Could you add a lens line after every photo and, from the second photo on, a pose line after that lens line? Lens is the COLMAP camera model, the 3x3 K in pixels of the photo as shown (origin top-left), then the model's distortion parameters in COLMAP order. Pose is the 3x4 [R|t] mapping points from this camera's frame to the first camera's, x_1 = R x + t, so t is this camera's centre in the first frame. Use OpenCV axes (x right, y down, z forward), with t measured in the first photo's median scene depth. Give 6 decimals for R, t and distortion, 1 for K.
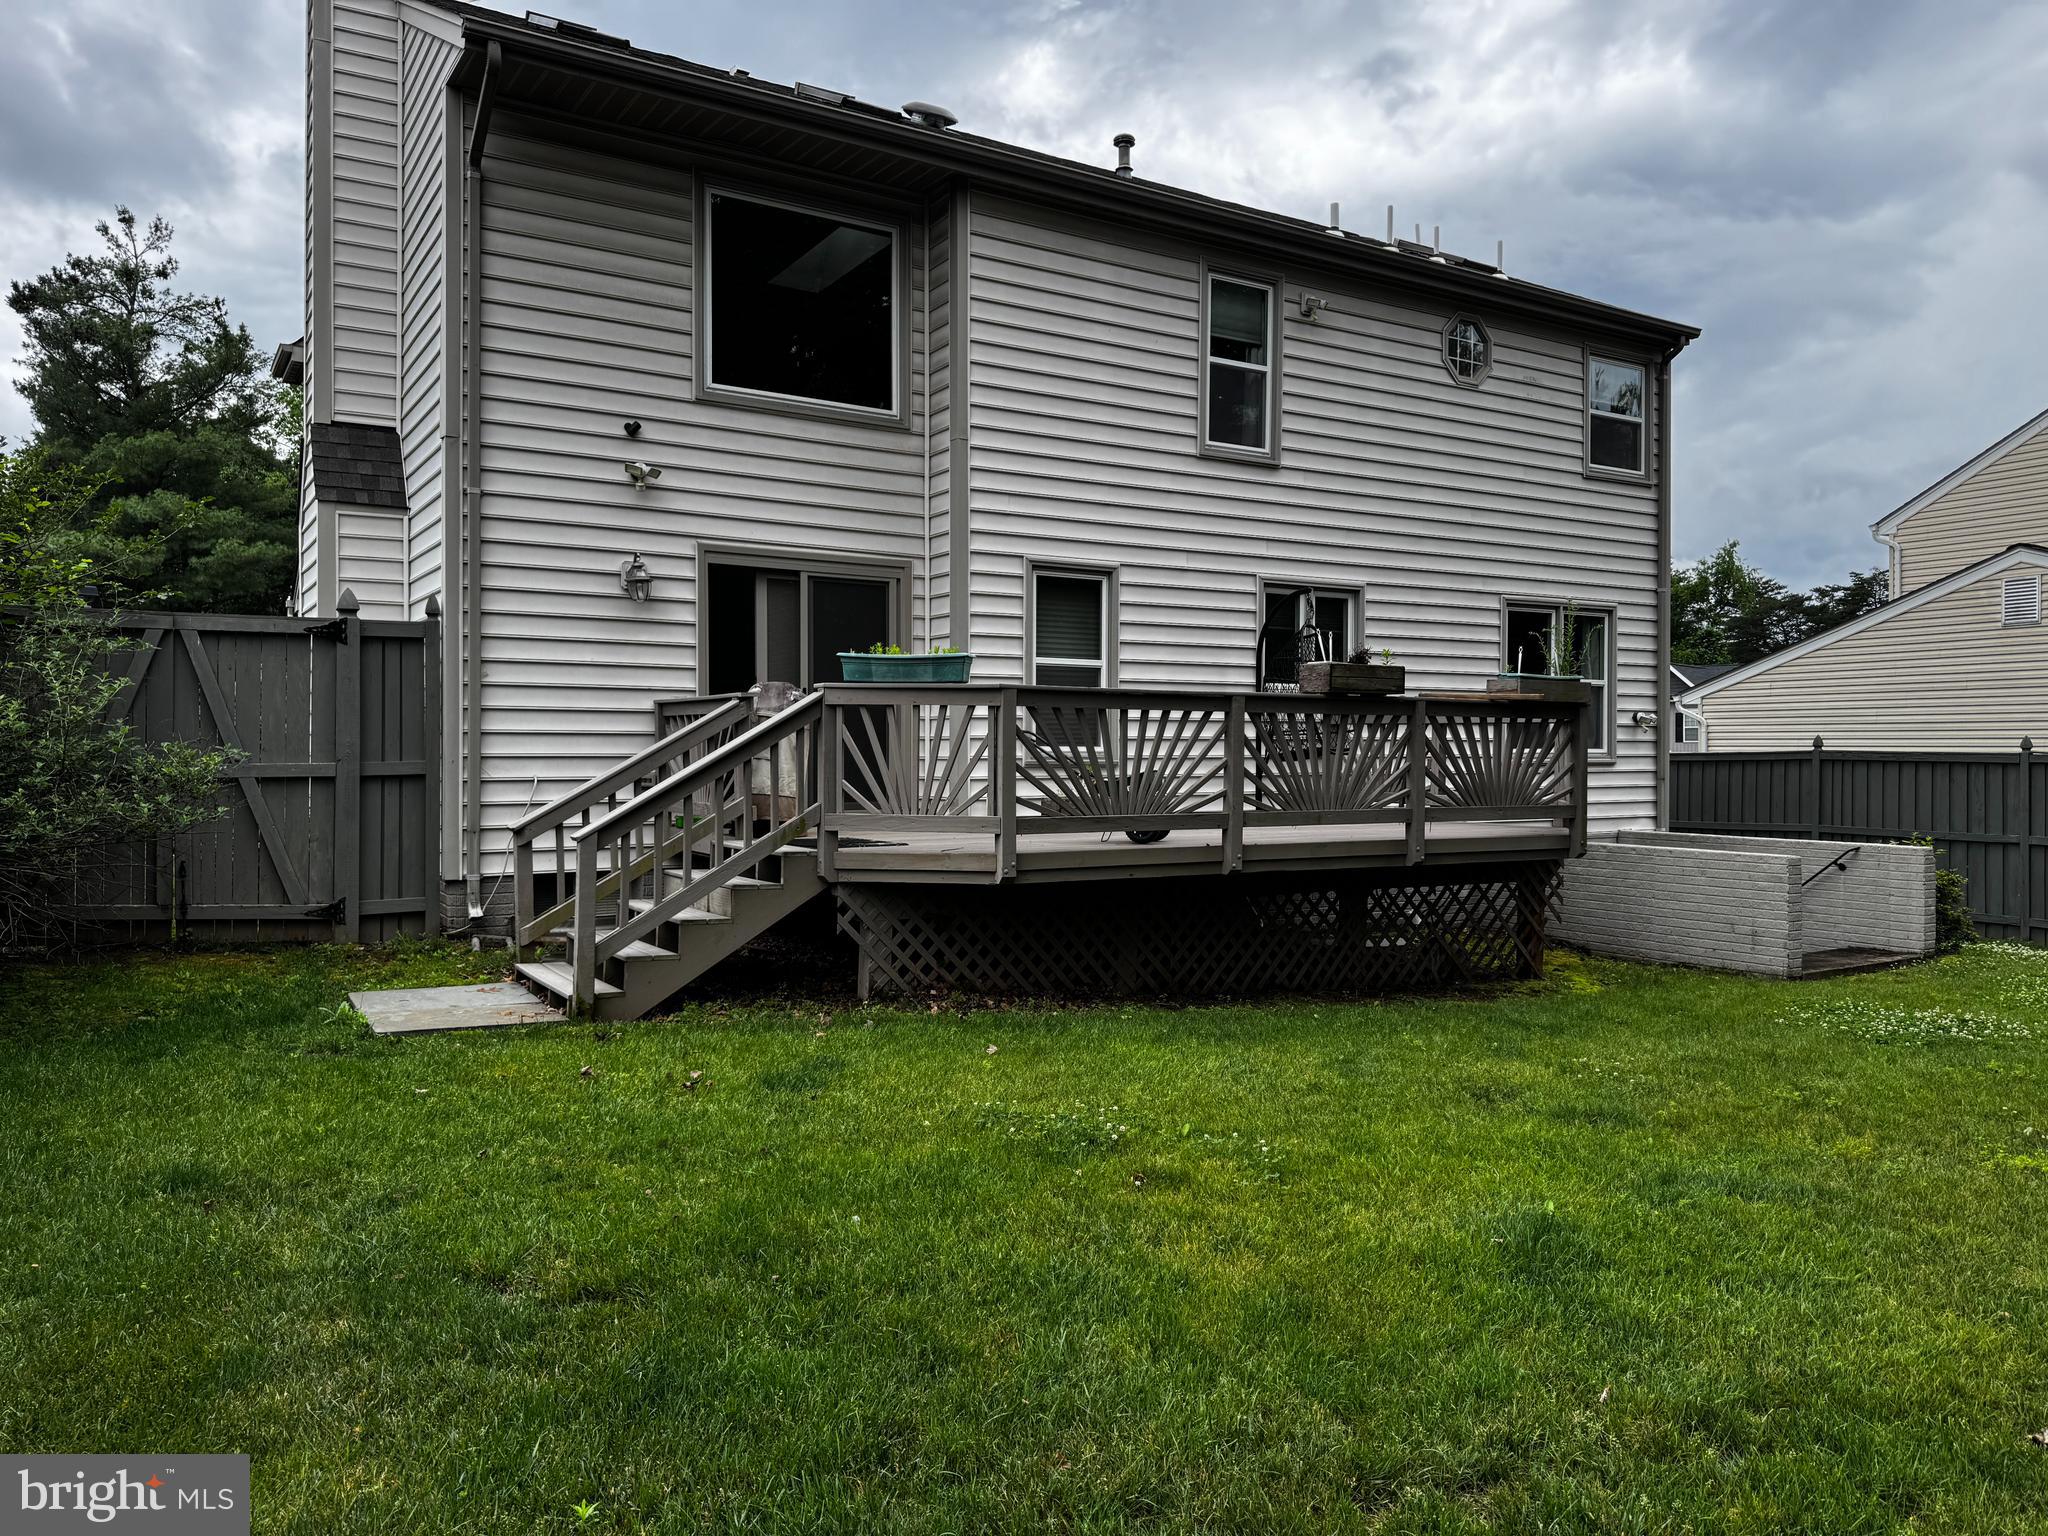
lens RADIAL K [[1487.5, 0, 1024.0], [0, 1487.5, 768.0], [0, 0, 1]] dist [0.044278, -0.001616]
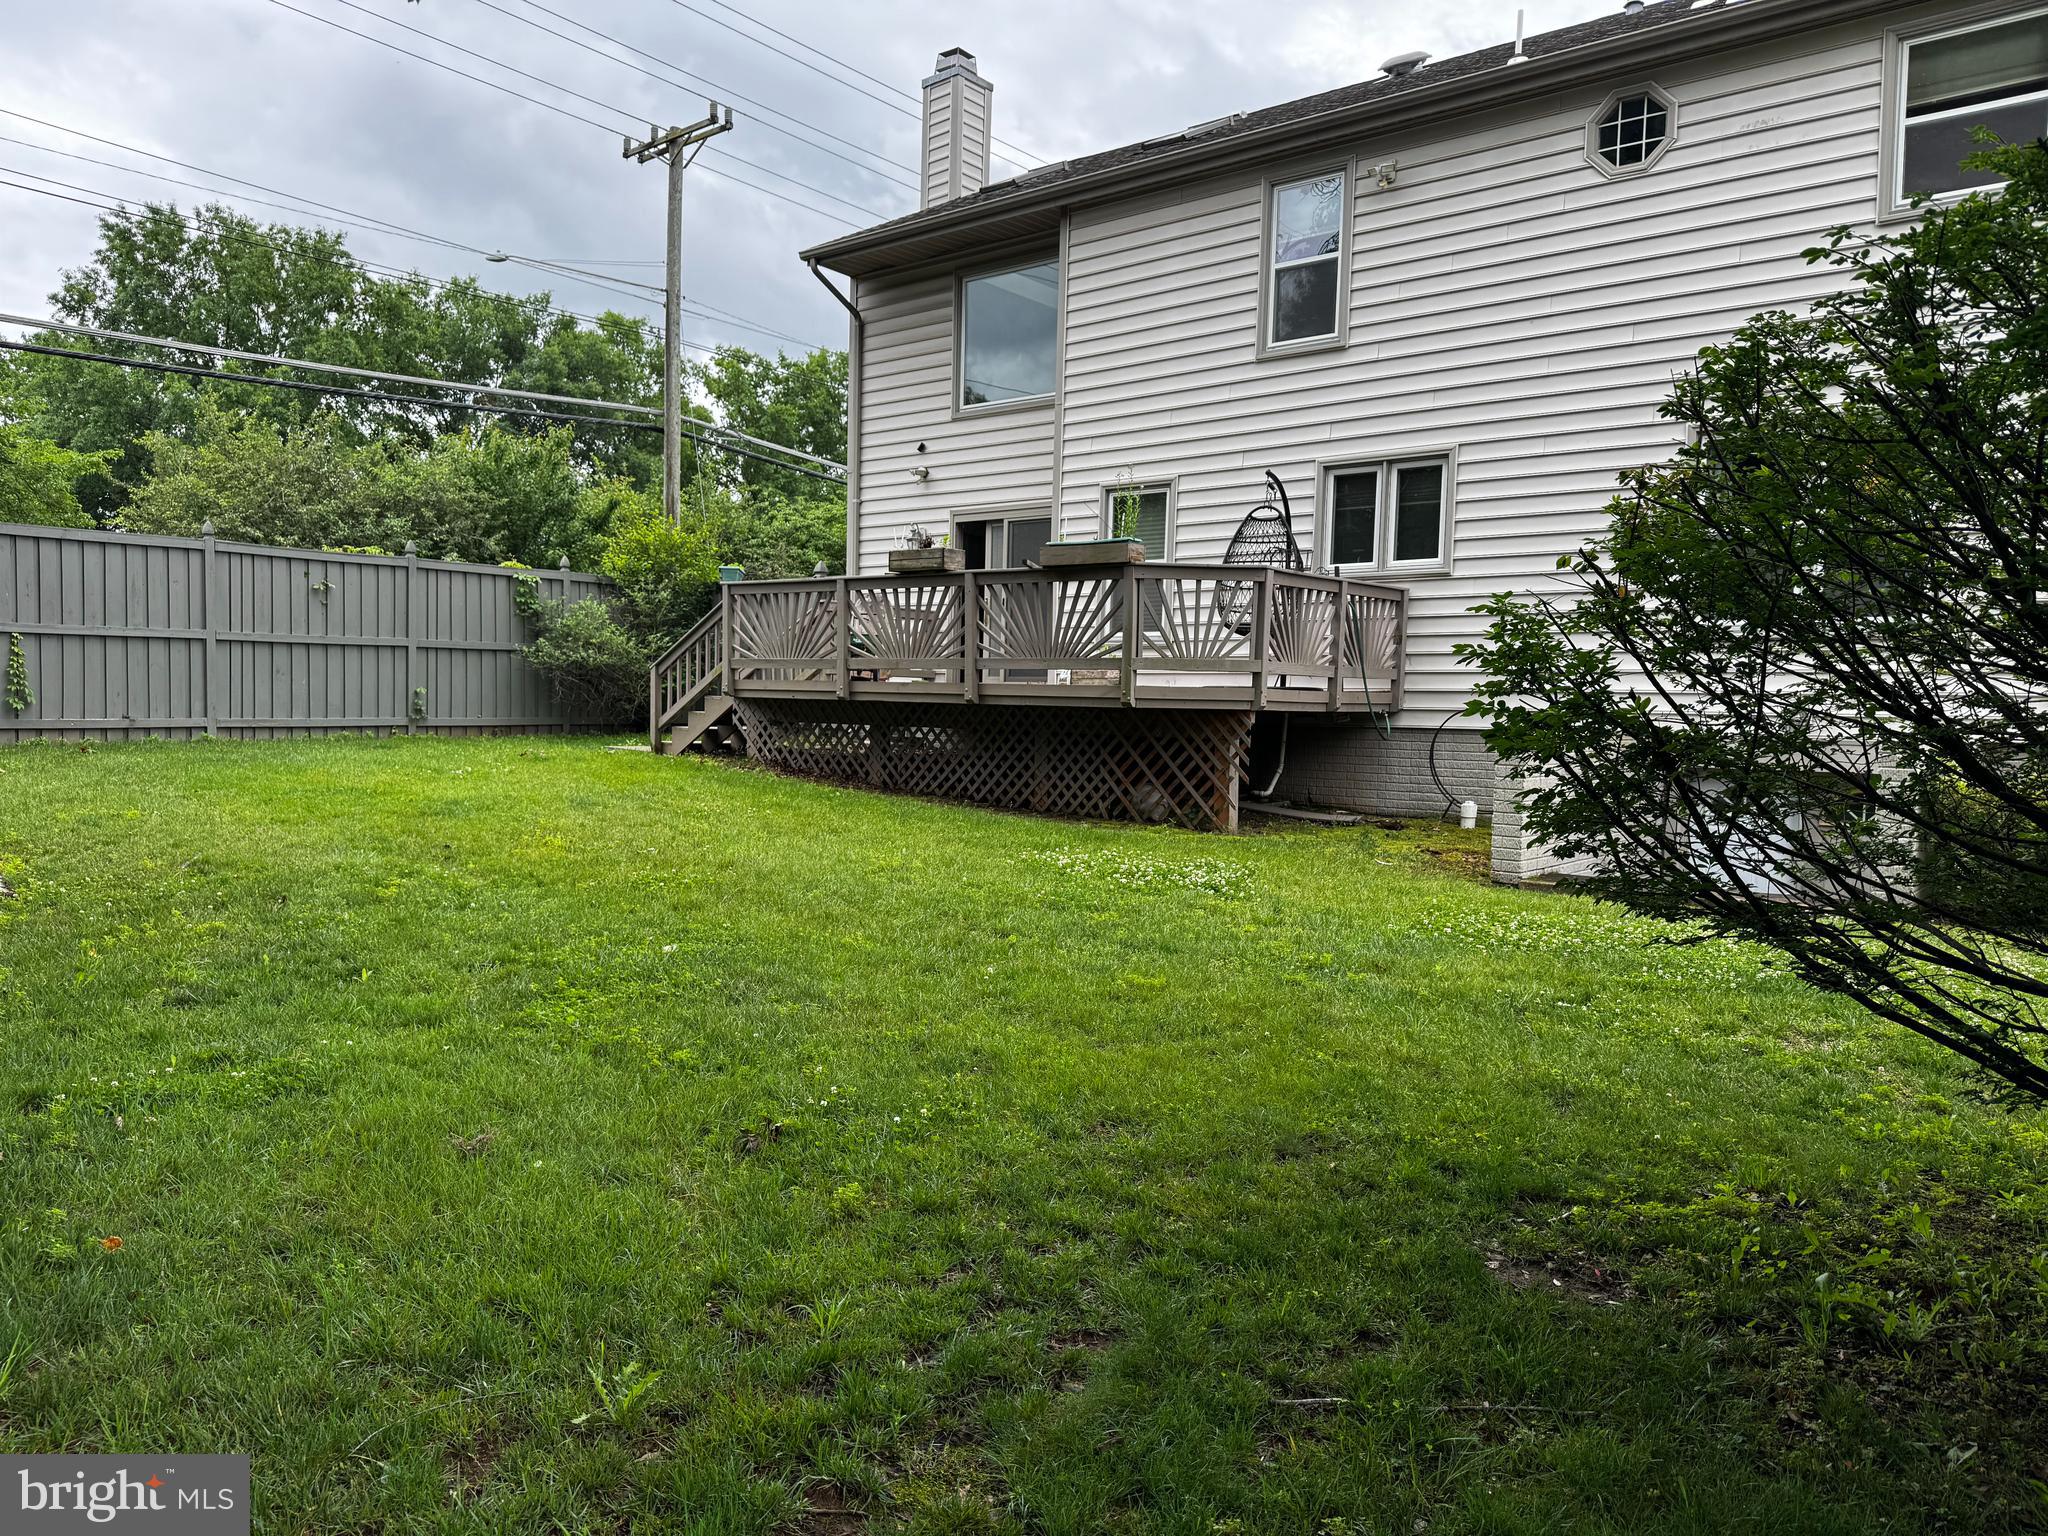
lens RADIAL K [[1487.5, 0, 1024.0], [0, 1487.5, 768.0], [0, 0, 1]] dist [0.044278, -0.001616]
pose [[0.330173, 0.066340, -0.941586, 1.117430], [-0.009517, 0.997710, 0.066957, 0.022058], [0.943872, -0.013146, 0.330049, 0.453360]]
